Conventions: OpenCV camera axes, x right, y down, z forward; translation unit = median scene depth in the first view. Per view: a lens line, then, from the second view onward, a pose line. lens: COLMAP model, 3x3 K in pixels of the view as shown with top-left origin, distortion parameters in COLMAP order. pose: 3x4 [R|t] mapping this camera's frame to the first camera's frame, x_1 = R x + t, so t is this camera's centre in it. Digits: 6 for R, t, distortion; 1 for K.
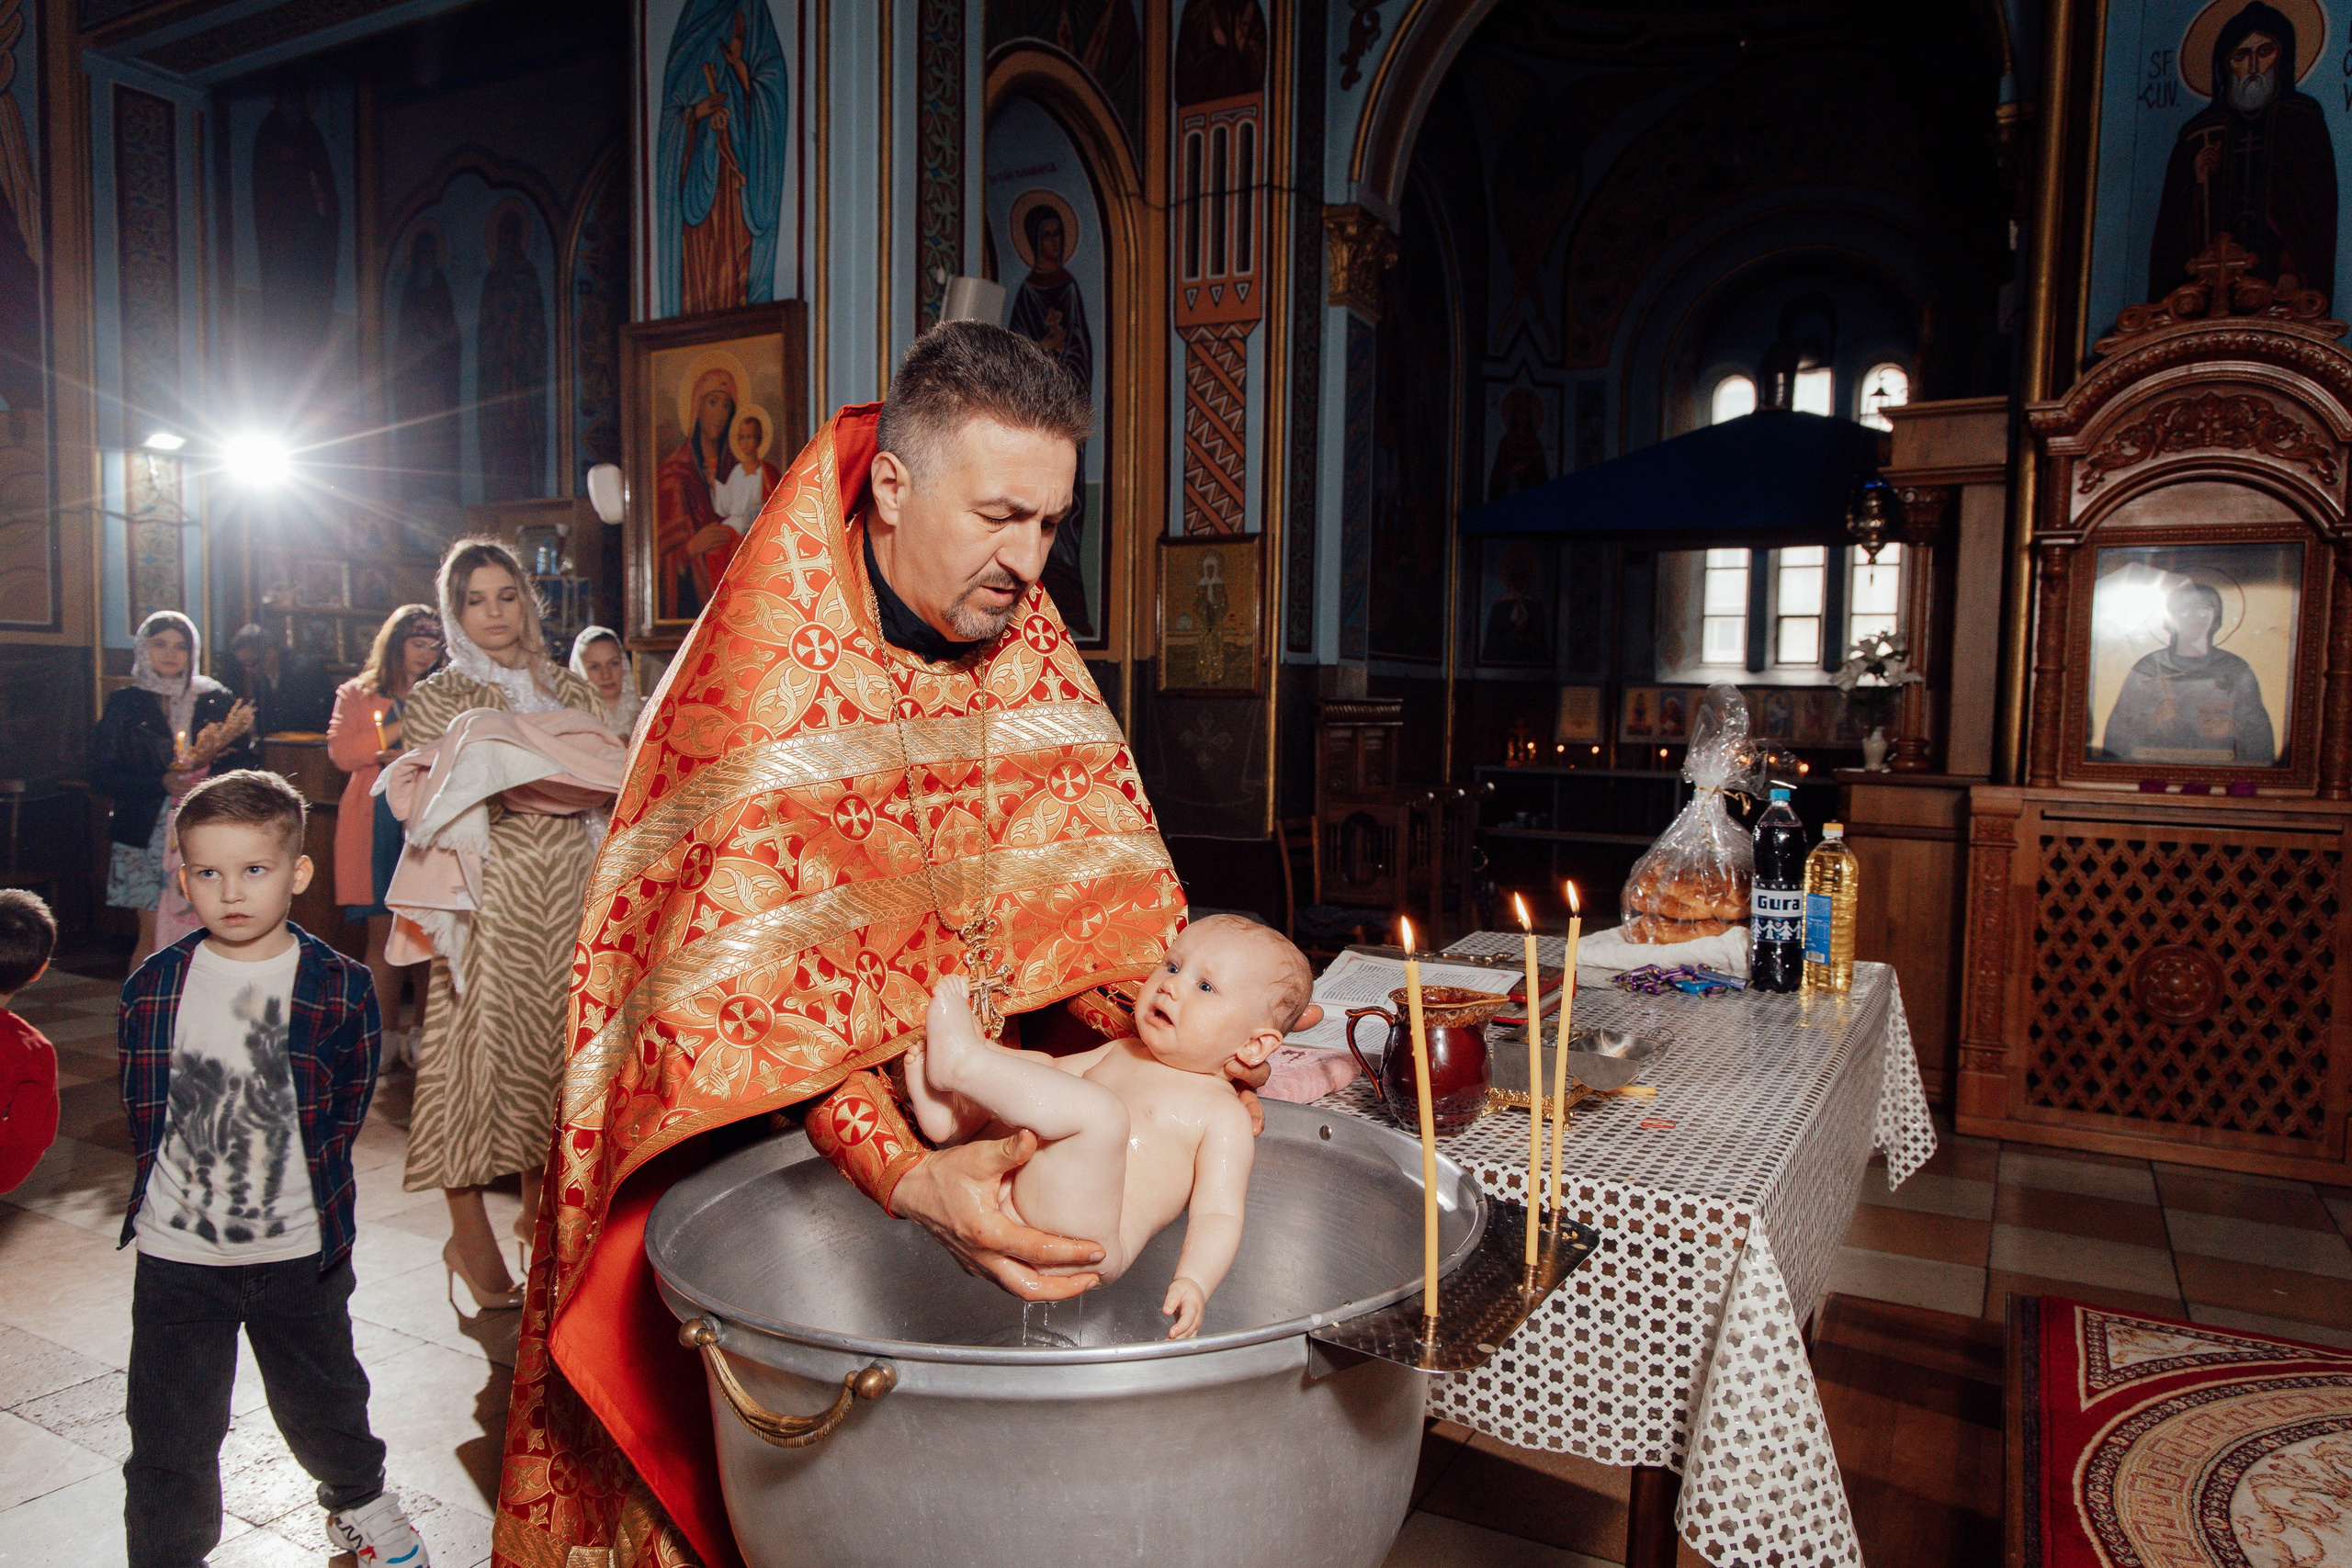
lens RADIAL K [[1582.3, 0, 1174.1], [0, 1582.3, 788.9], [0, 0, 1]] dist [0.005331, 0.001632]
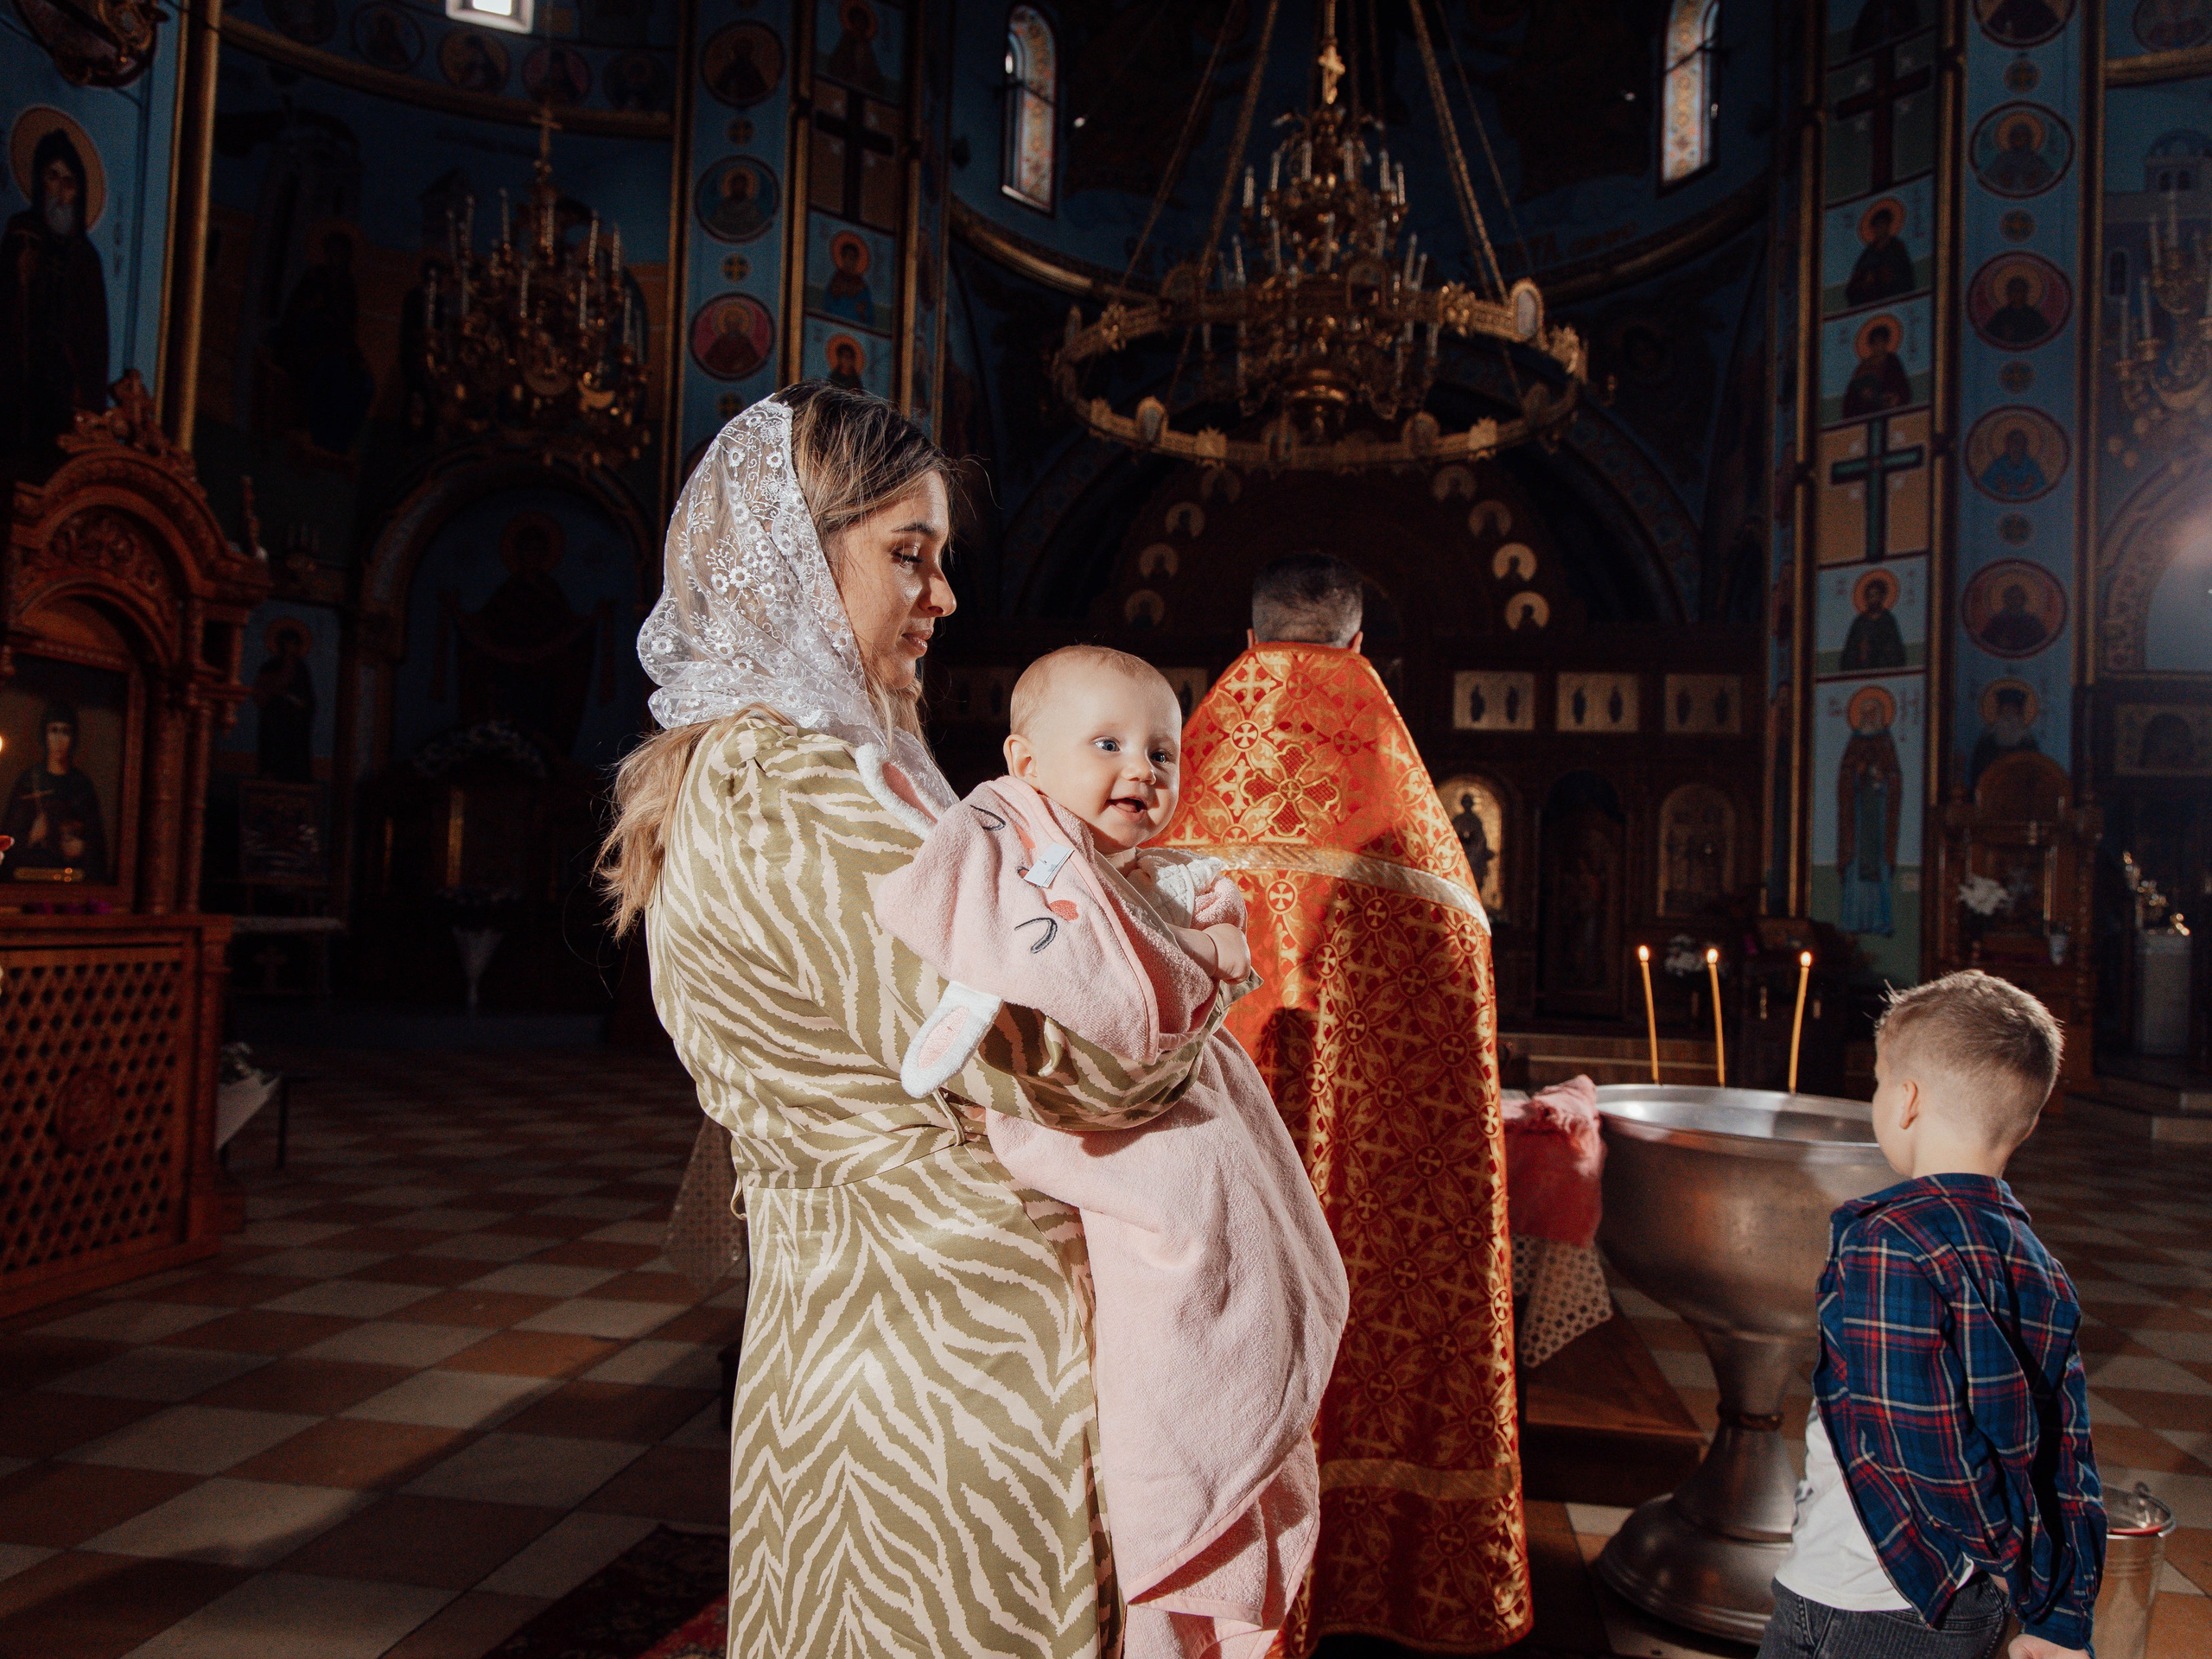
lens RADIAL K [[1657.8, 0, 1103.0], [0, 1657.8, 829.4], [0, 0, 1]] dist [0.001475, 0.001966]
pose [[-0.342991, 0.009219, 0.939294, -0.466758], [0.013008, 0.999903, -0.005064, -0.031163], [-0.939249, 0.010482, -0.343077, 0.648196]]
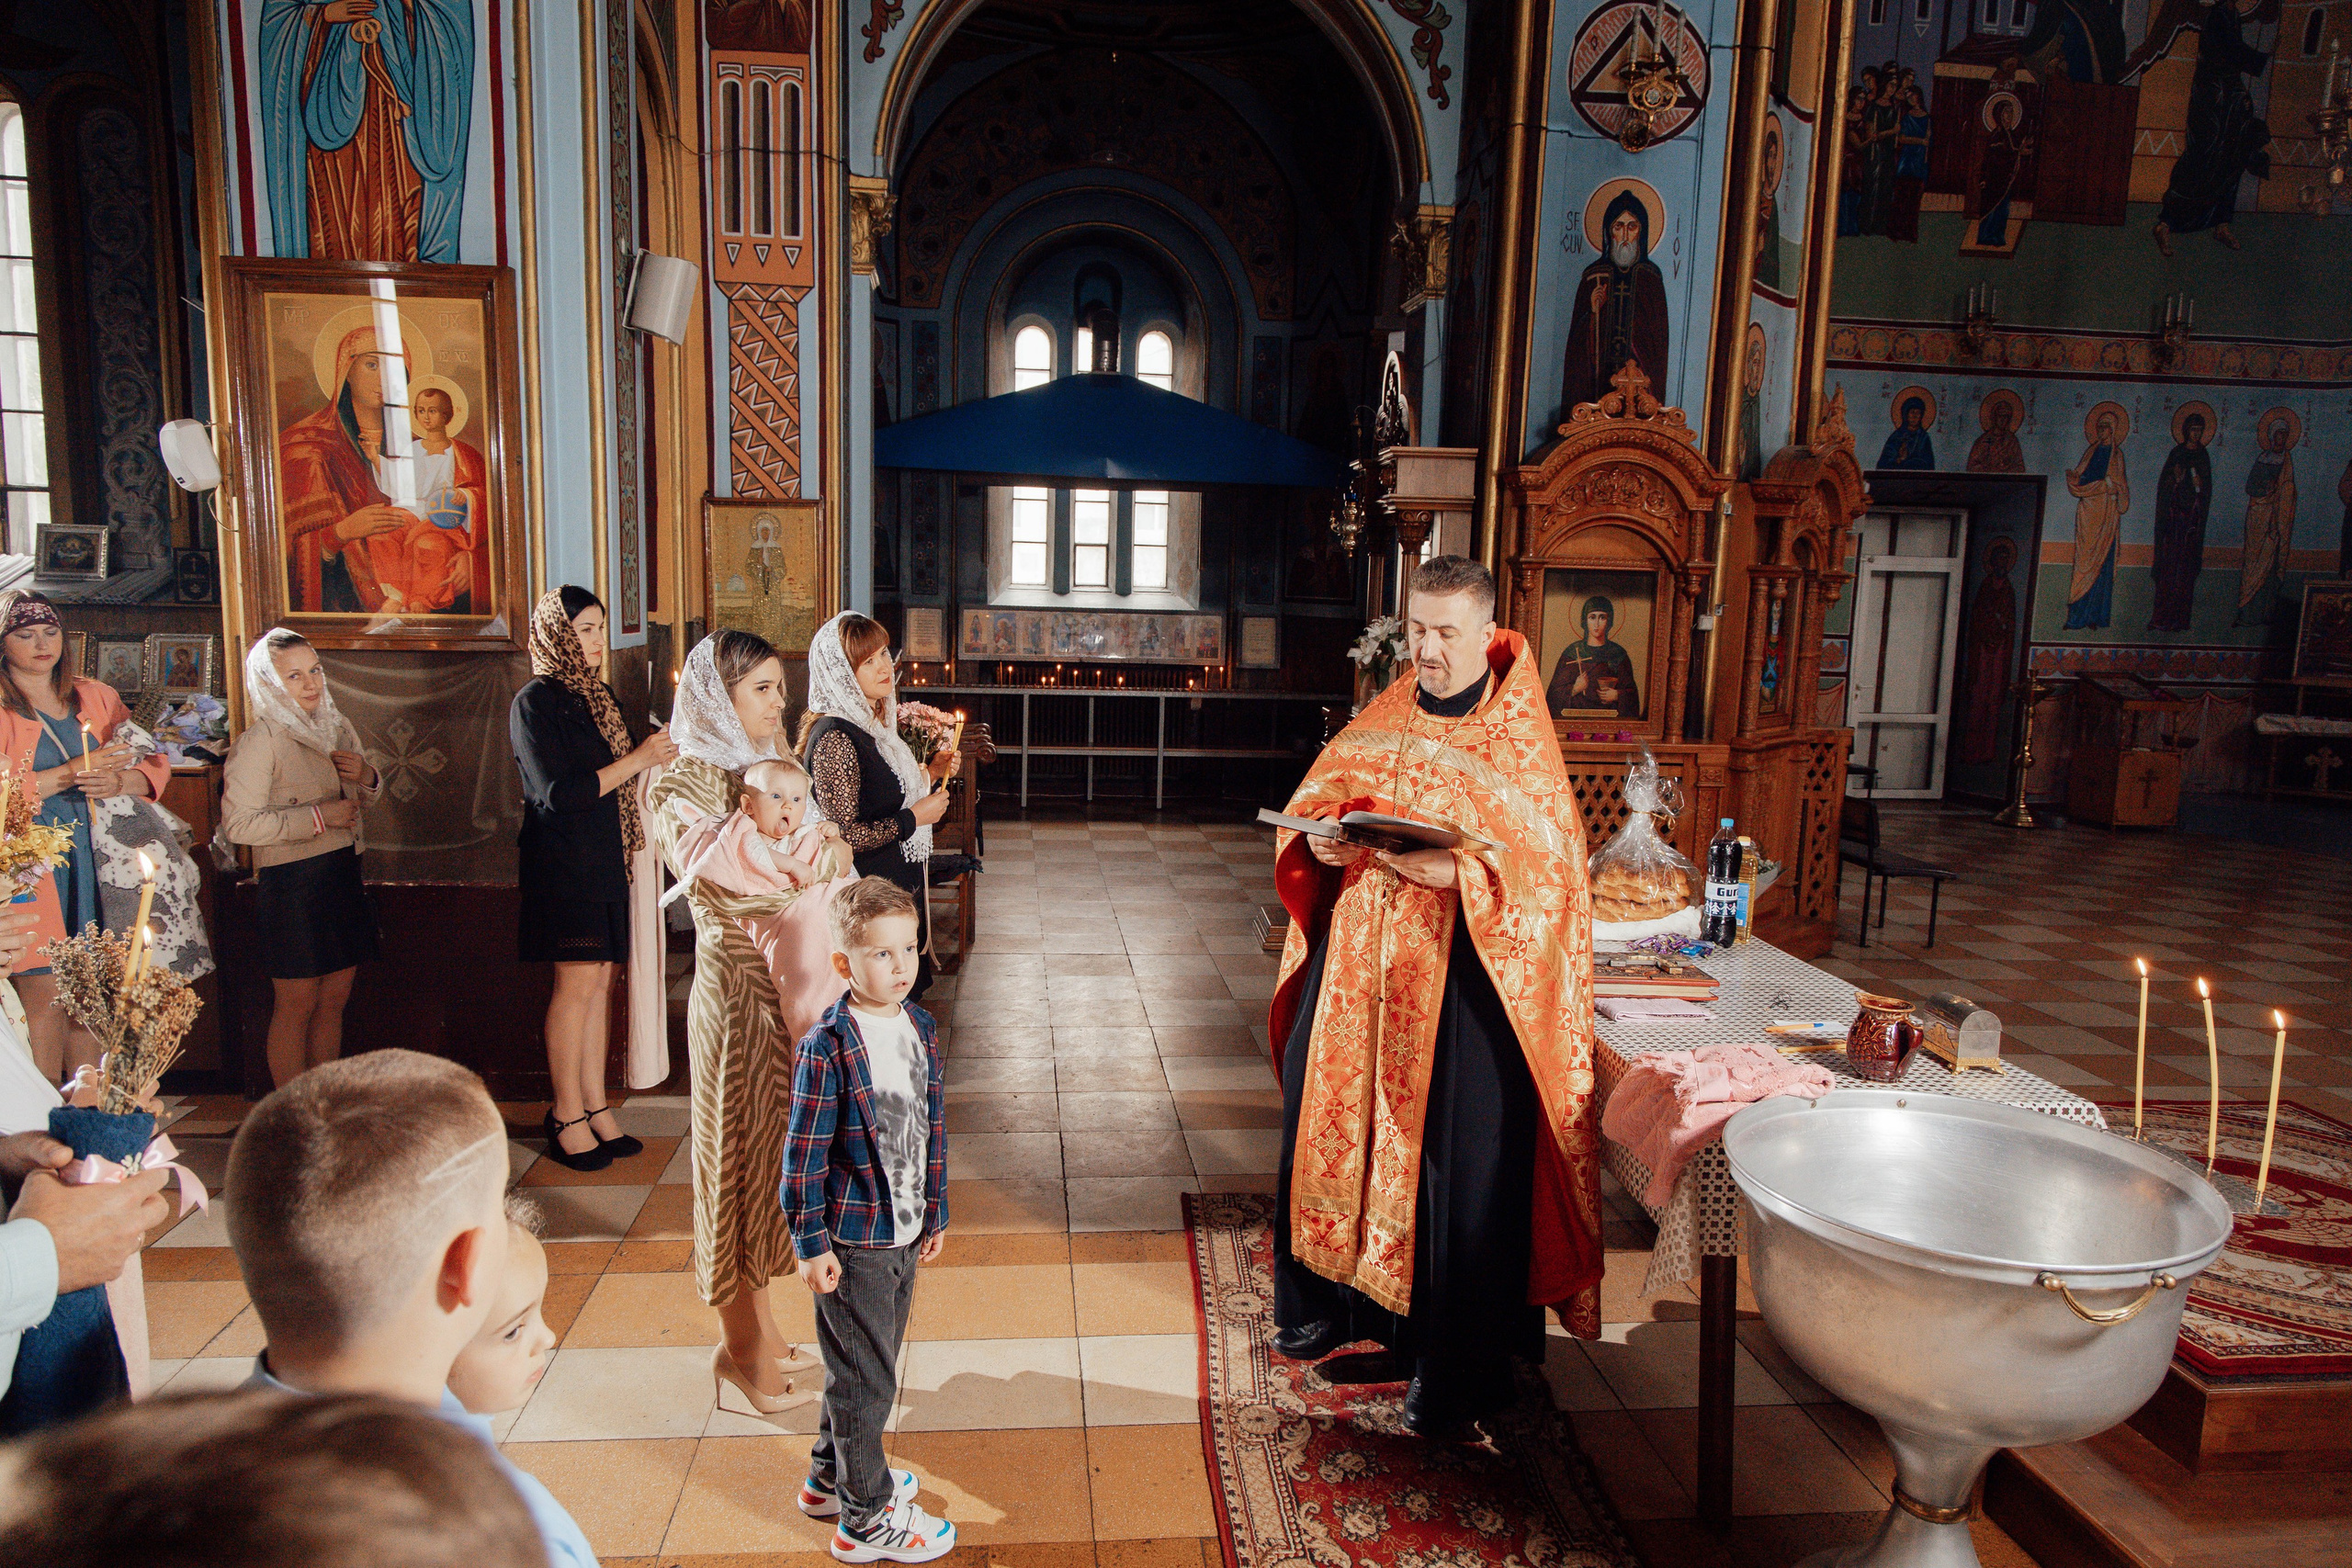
lens RADIAL K [[1575.3, 0, 1177.3], [0, 1575.3, 788.9], [0, 0, 1]] dist [0.006335, 0.000351]
pose [[0.820828, -0.072232, 0.566590, -0.440792], [0.019239, 0.994905, 0.098963, -0.090254], [-0.570852, -0.070331, 0.818035, 0.019818]]
